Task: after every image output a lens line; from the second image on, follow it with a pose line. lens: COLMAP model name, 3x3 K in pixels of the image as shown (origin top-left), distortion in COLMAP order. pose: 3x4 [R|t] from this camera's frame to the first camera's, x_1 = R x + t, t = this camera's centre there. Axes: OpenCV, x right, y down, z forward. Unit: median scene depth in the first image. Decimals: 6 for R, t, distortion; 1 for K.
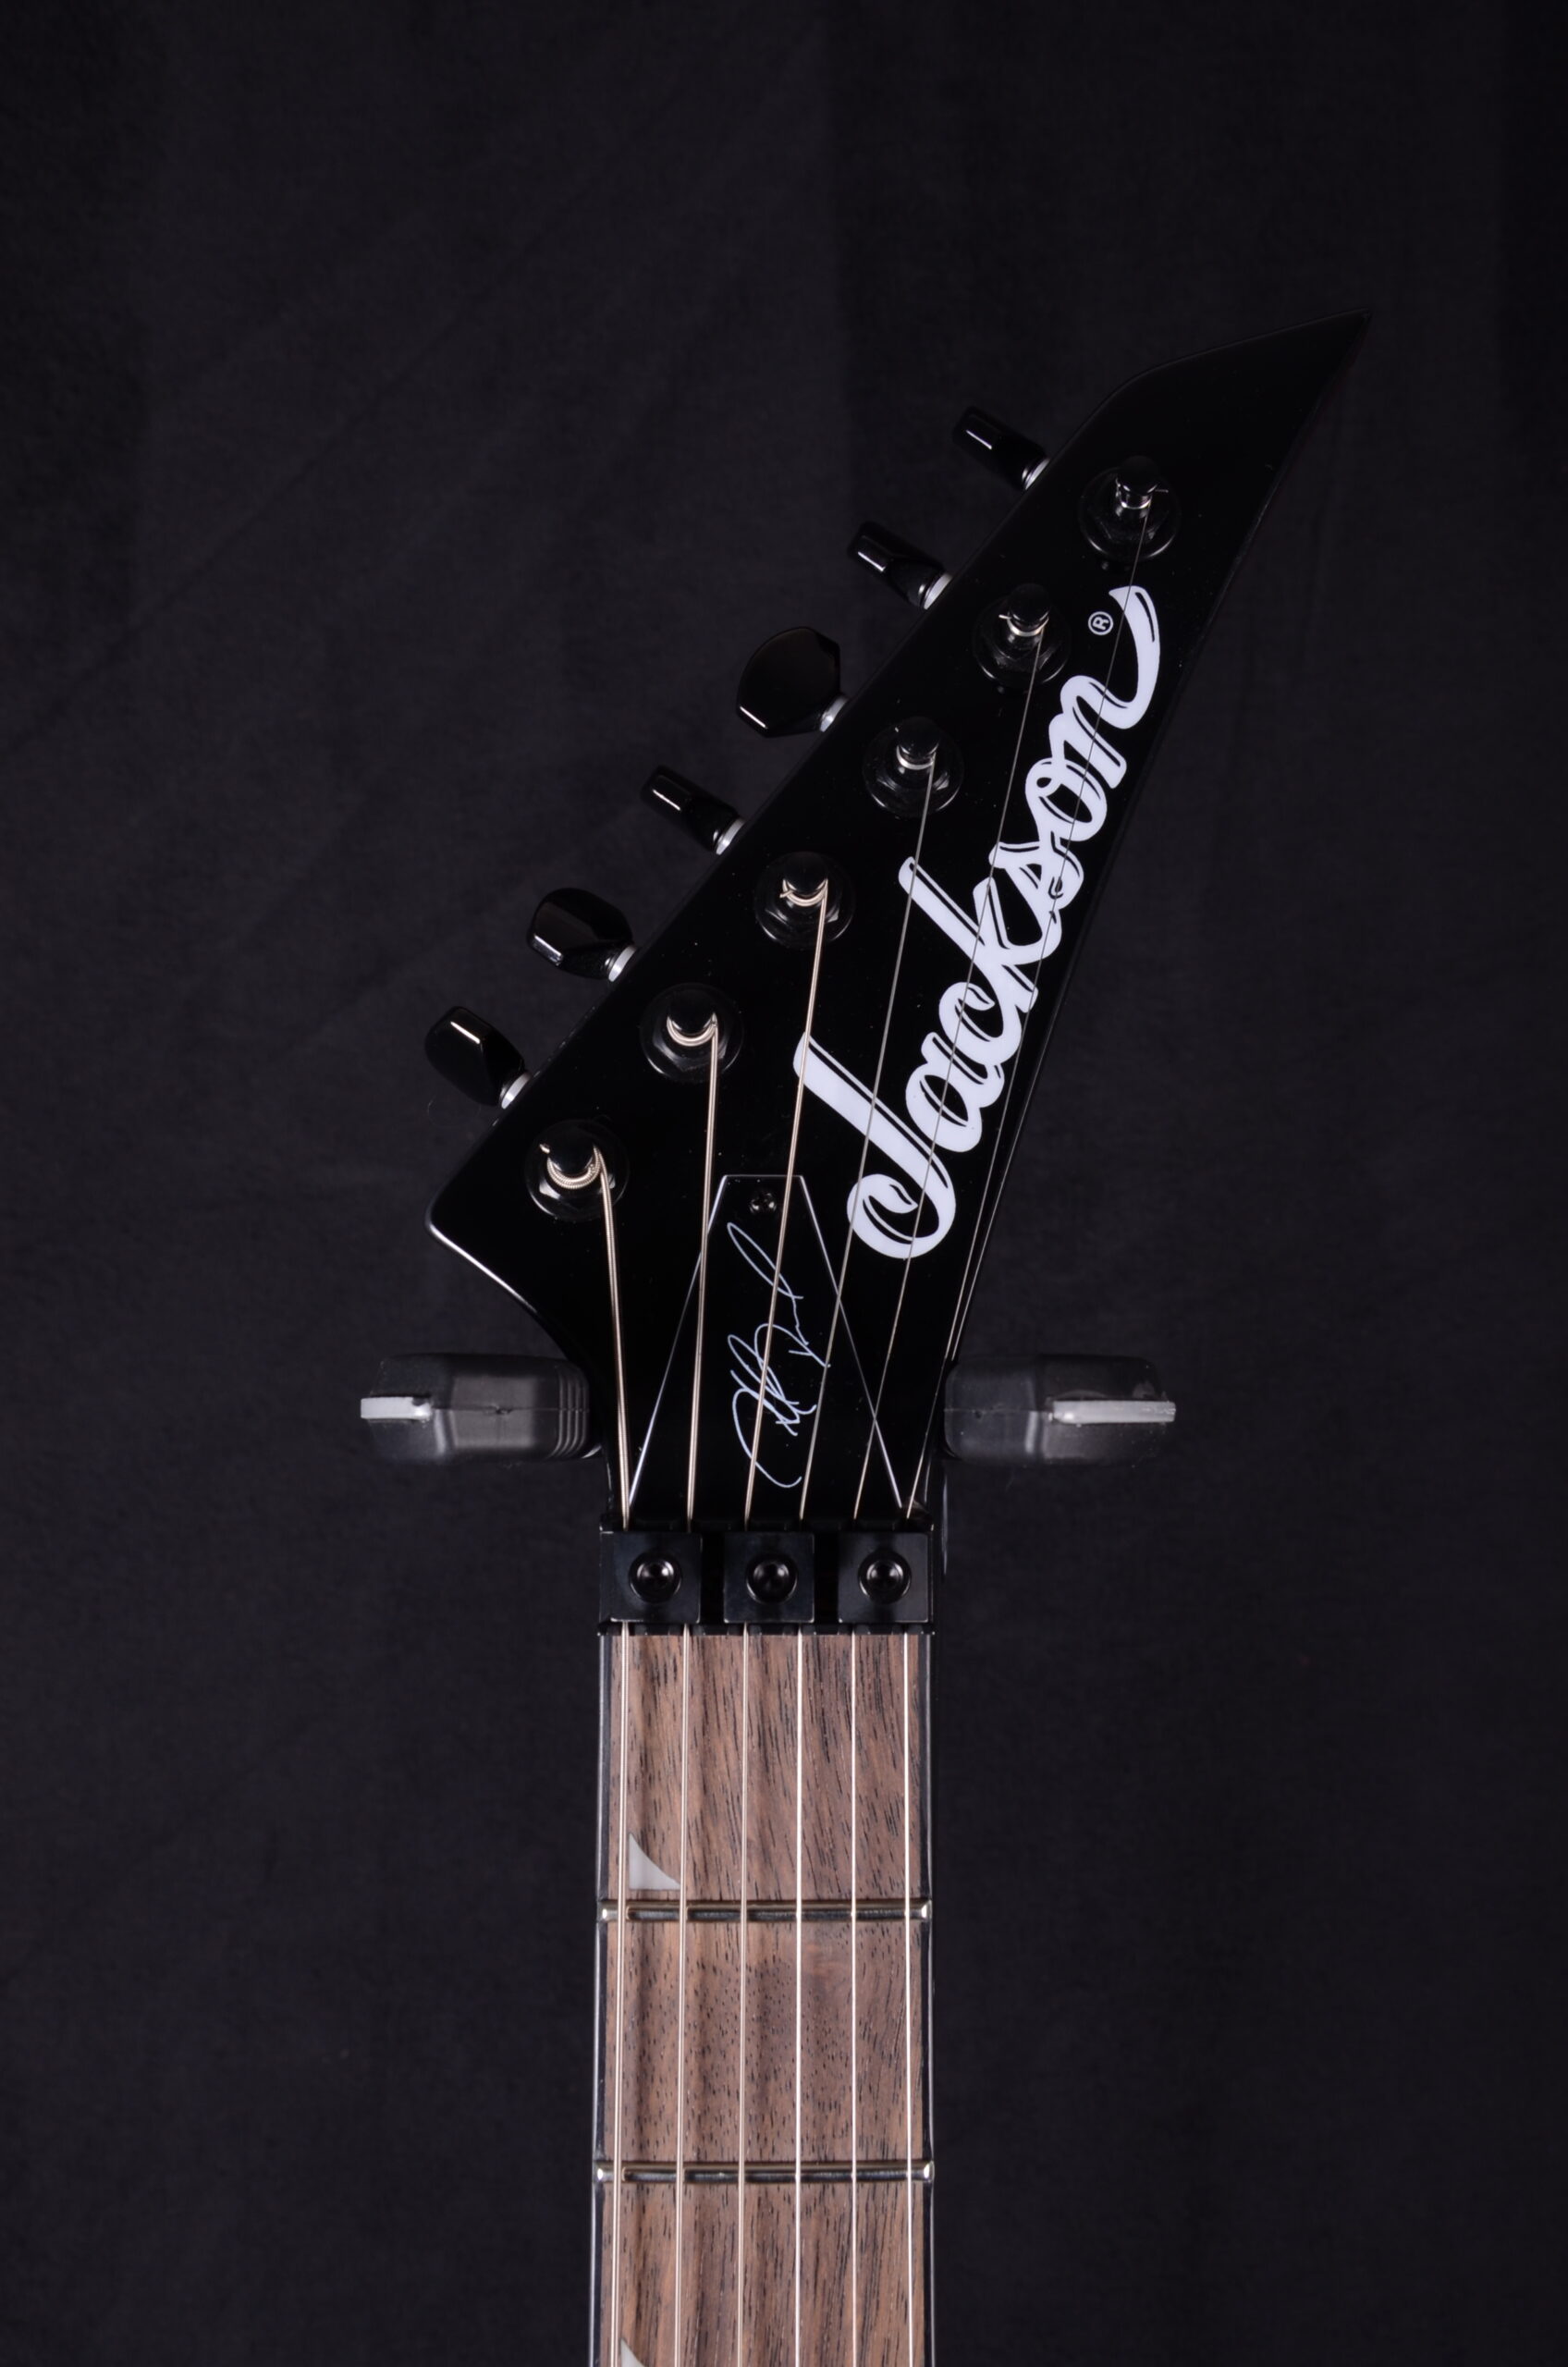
lens RADIAL K [[2558.2, 0, 744.2], [0, 2558.2, 1209.4], [0, 0, 1]] dist [0.011947, 0.000000]
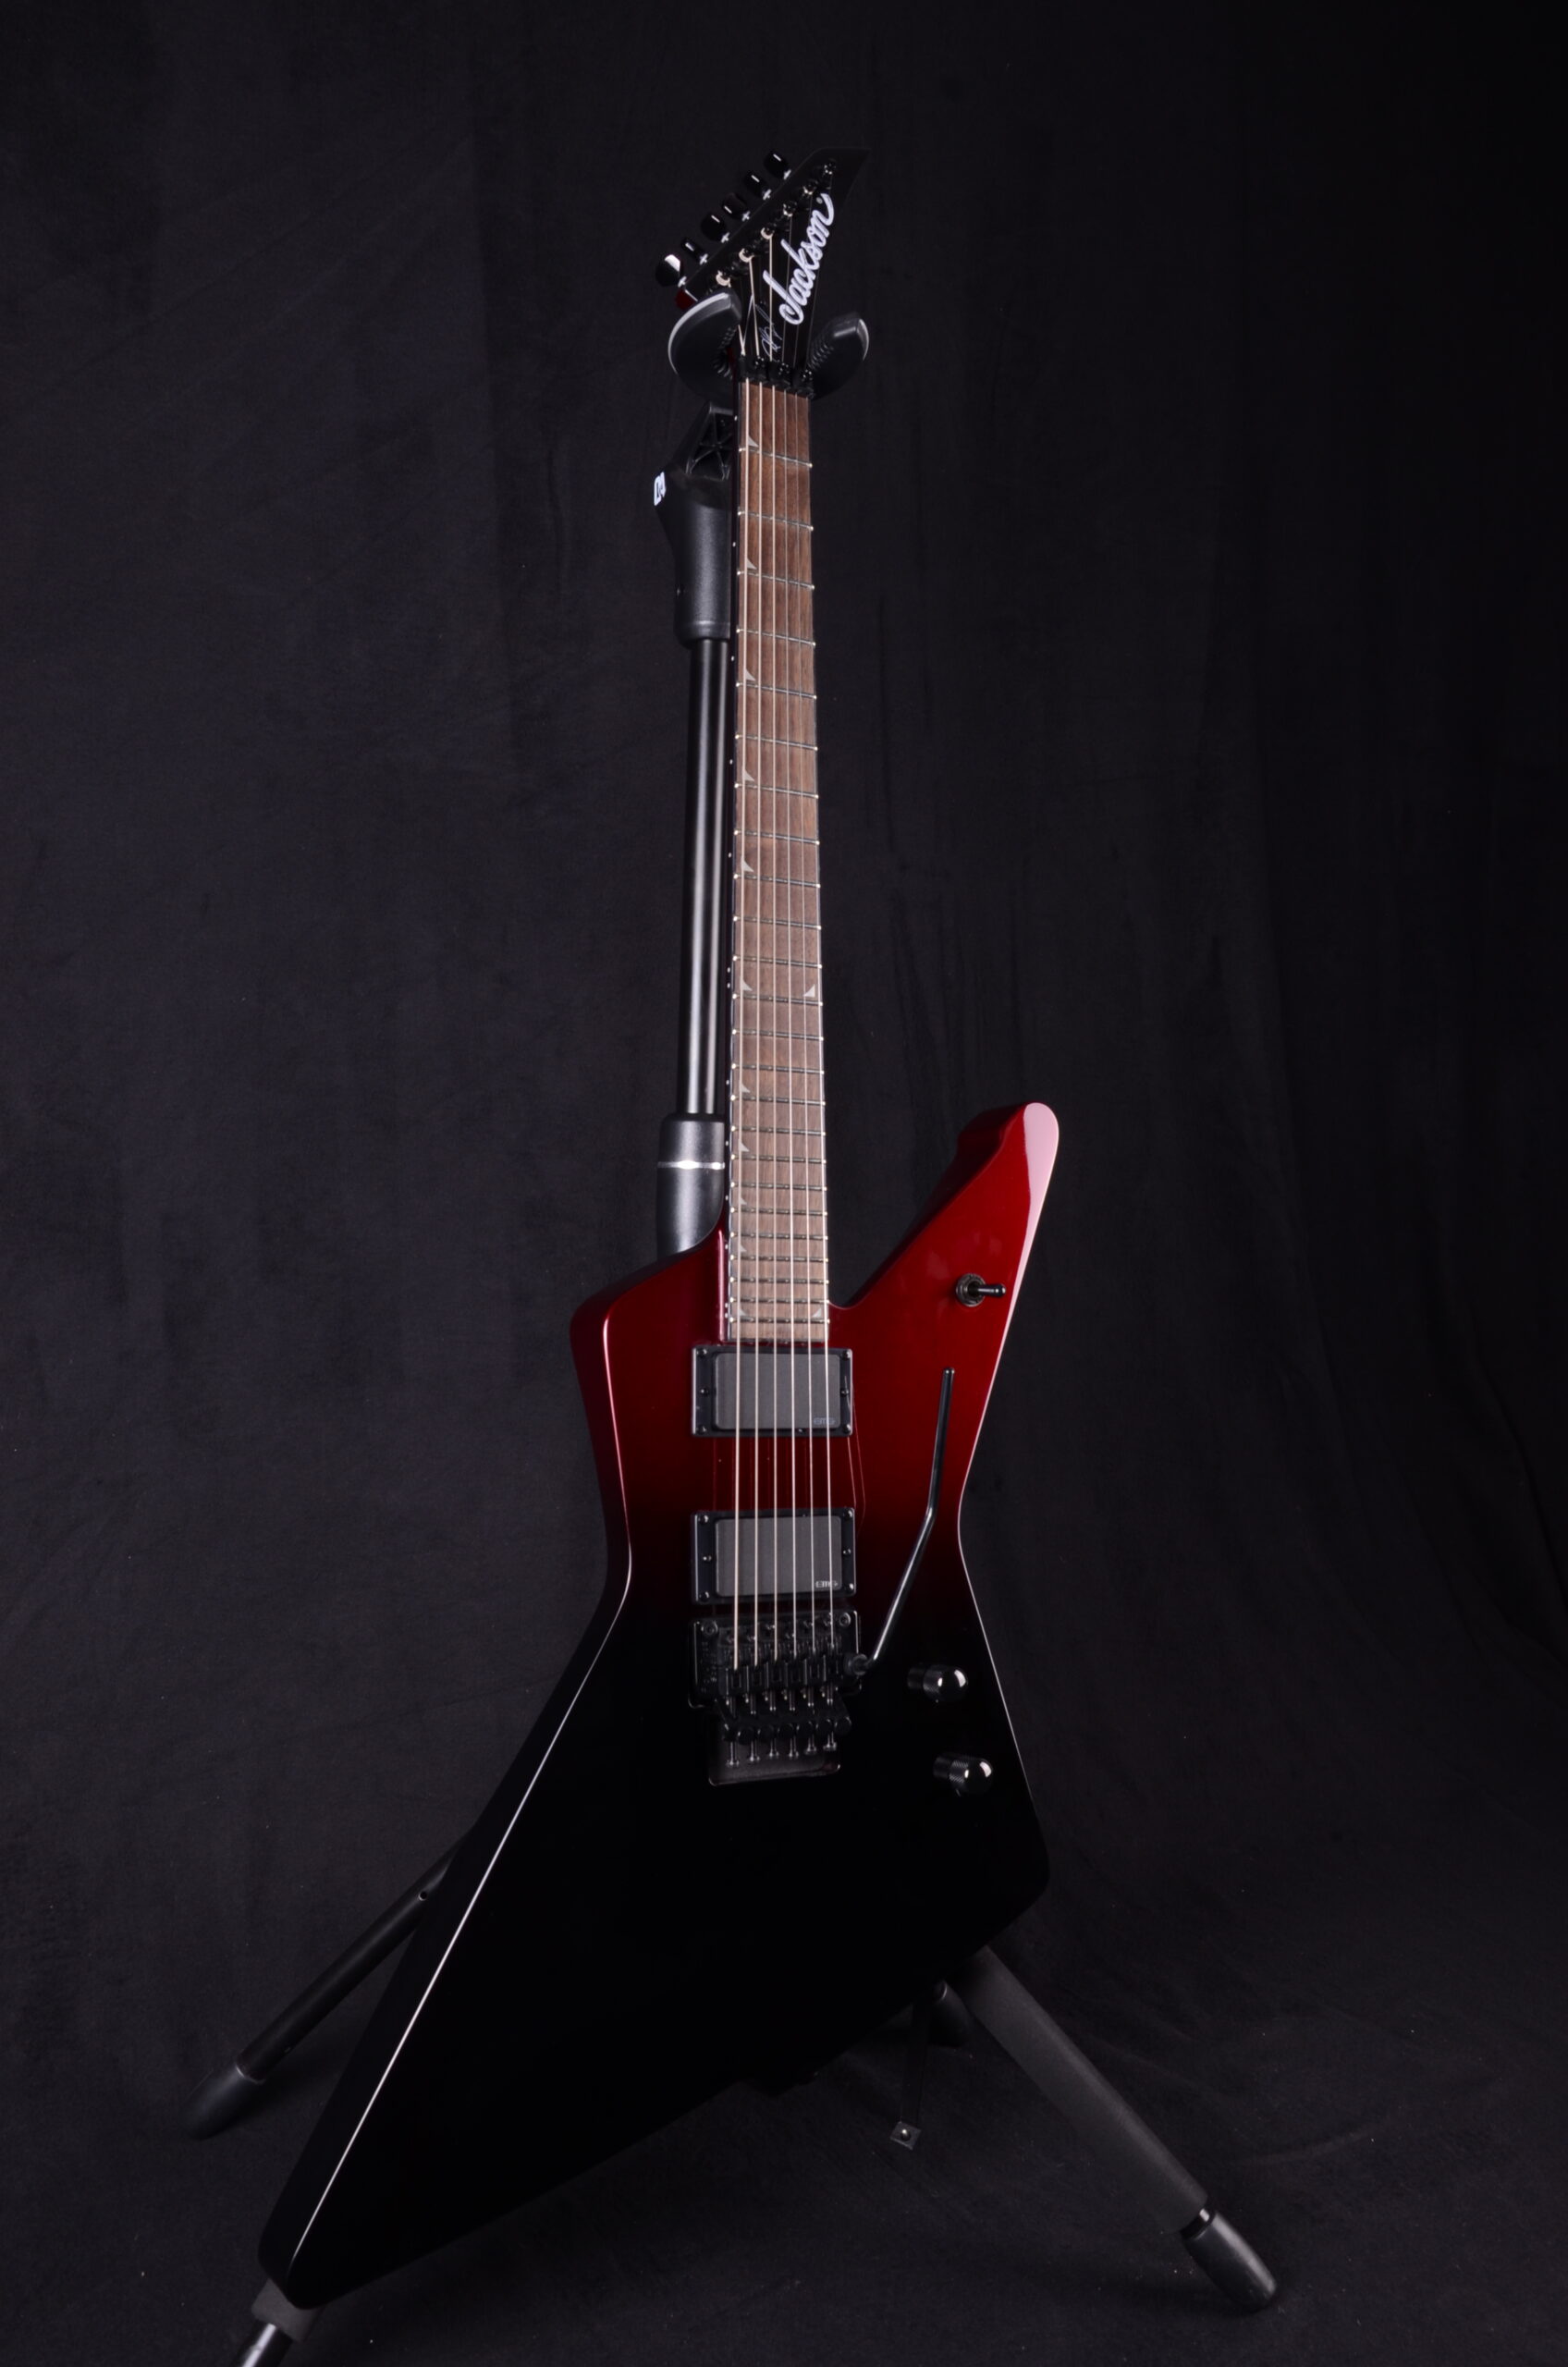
lens RADIAL K [[2146.6, 0, 778.9], [0, 2146.6, 1237.0], [0, 0, 1]] dist [-0.051364, 0.047581]
pose [[0.878555, 0.031418, 0.476607, -0.595921], [0.017648, 0.995018, -0.098122, 0.701474], [-0.477315, 0.094617, 0.873623, -0.691089]]
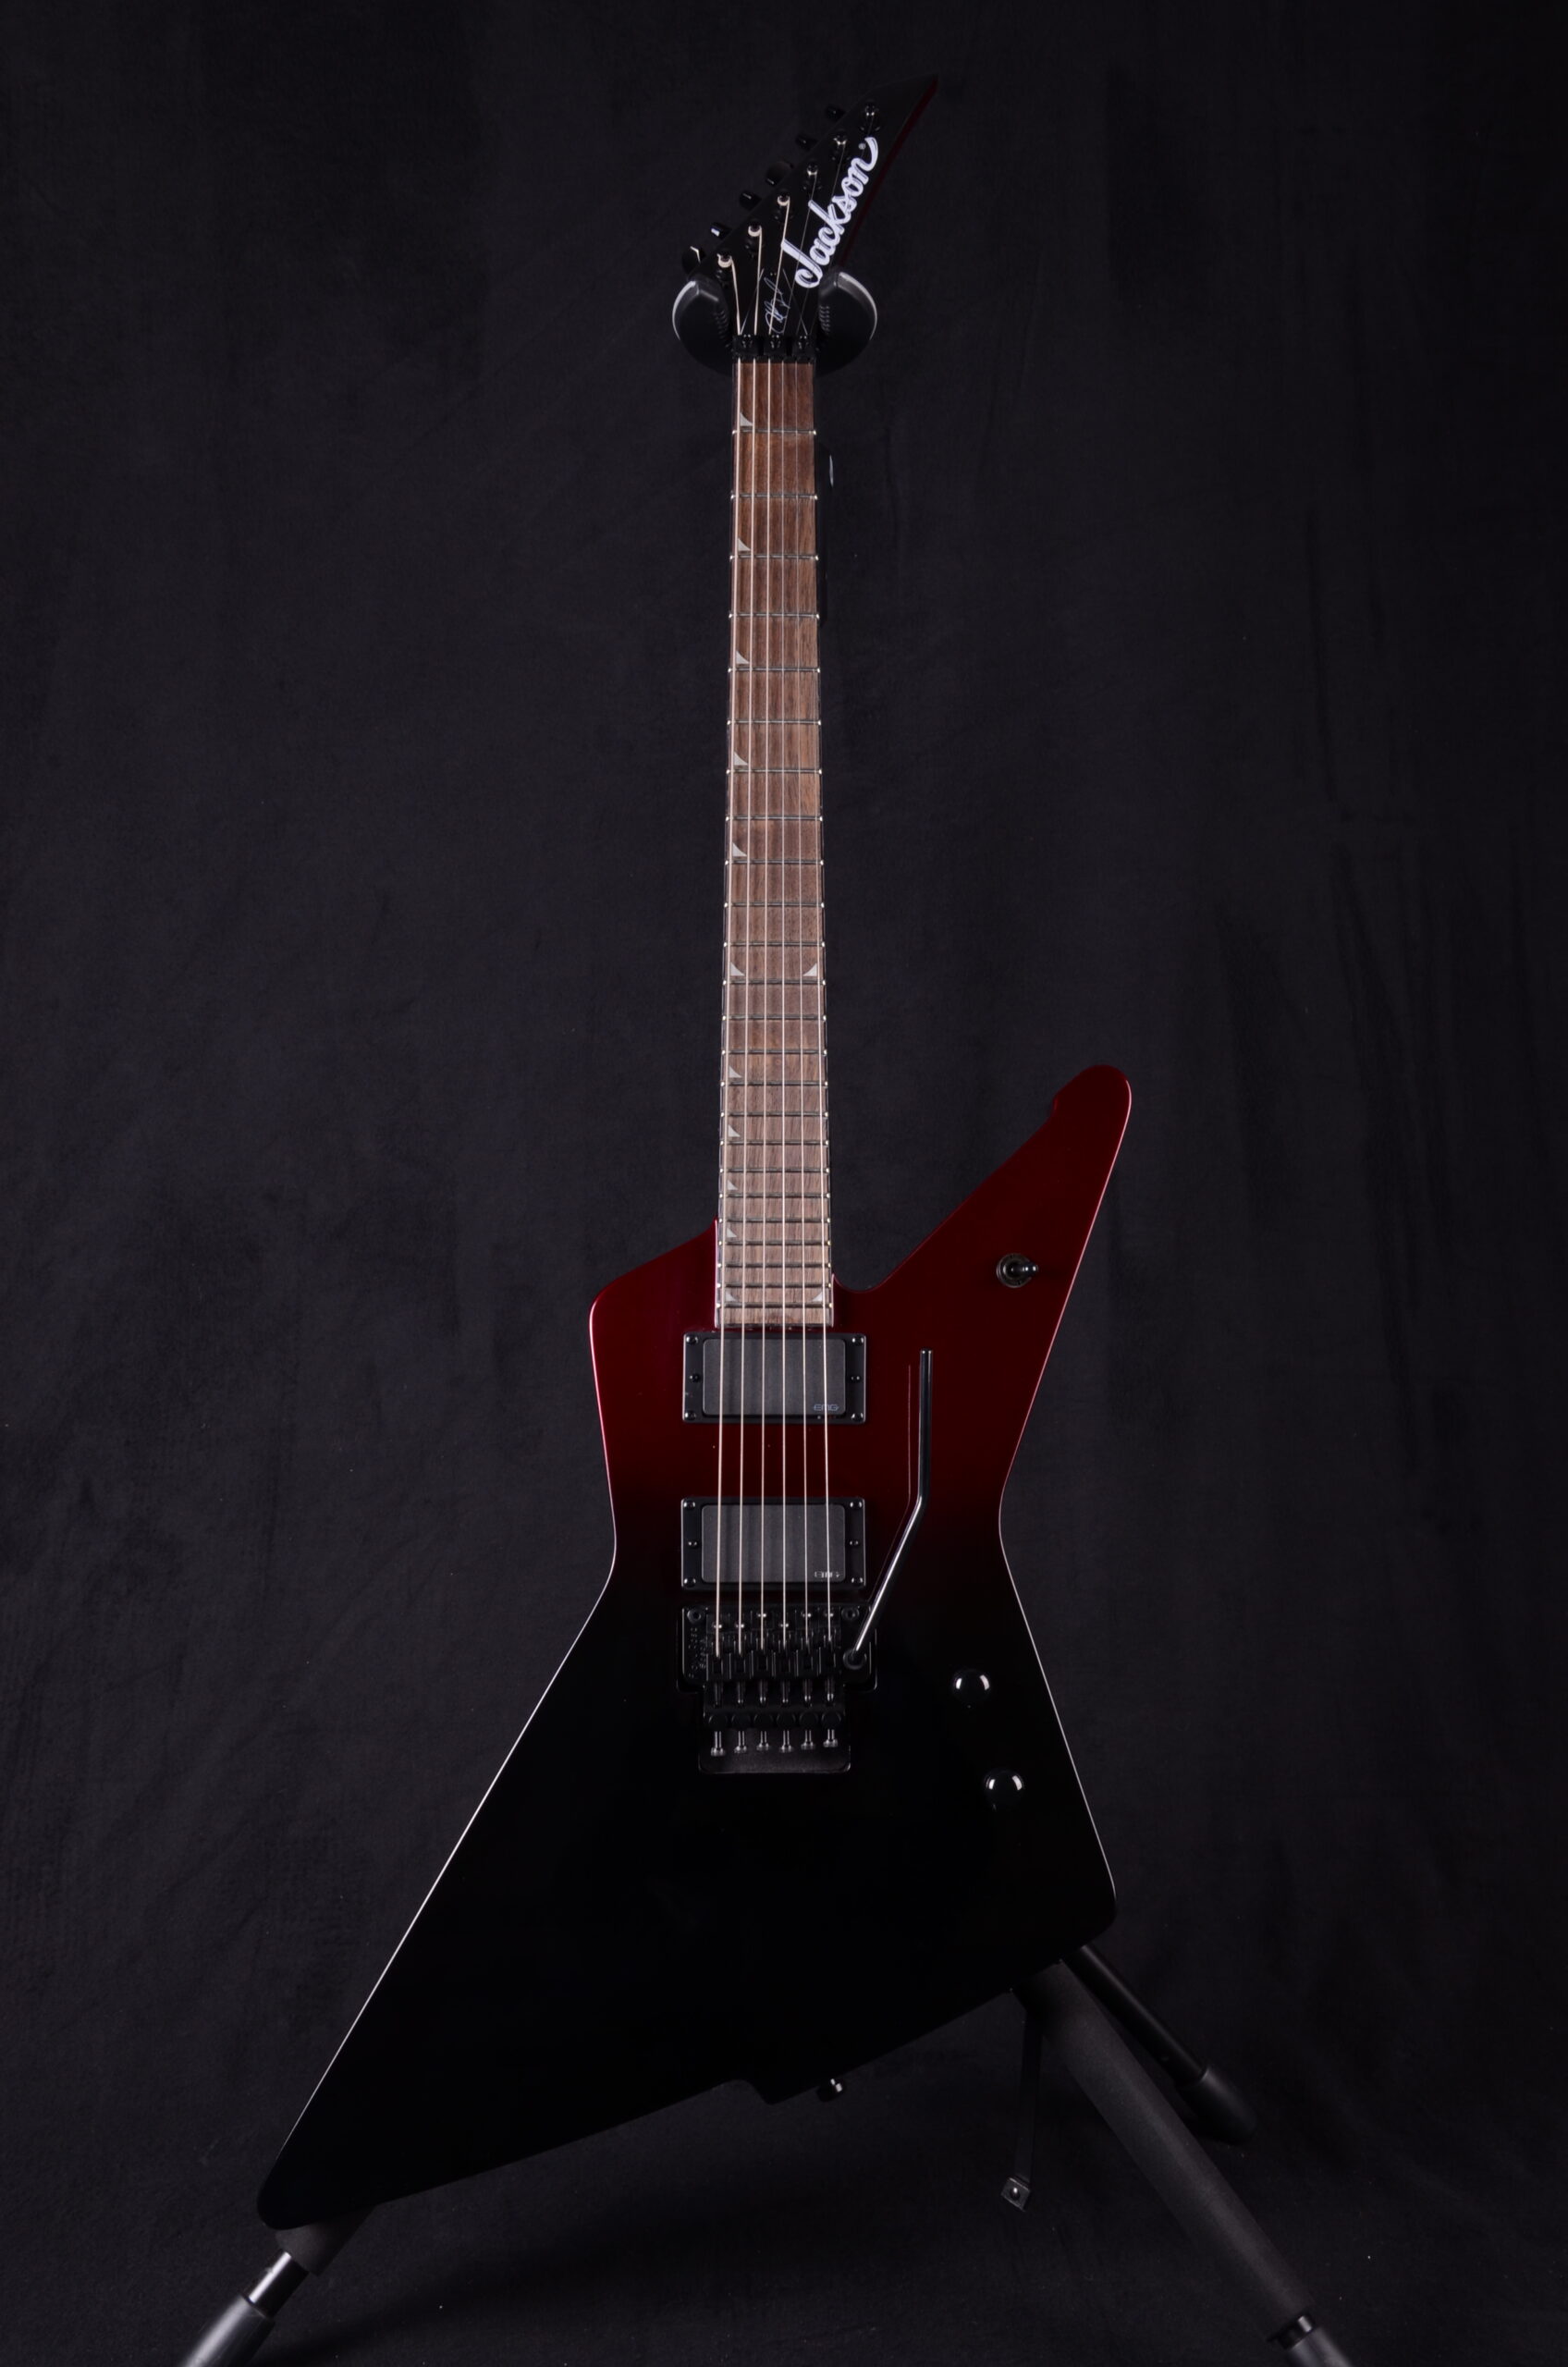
lens RADIAL K [[2558.2, 0, 800.5], [0, 2558.2, 1232.2], [0, 0, 1]] dist [0.011947, 0.000000]
pose [[0.999841, -0.002675, 0.017632, -0.009031], [0.005065, 0.990574, -0.136887, 0.786539], [-0.017100, 0.136955, 0.990430, -1.055343]]
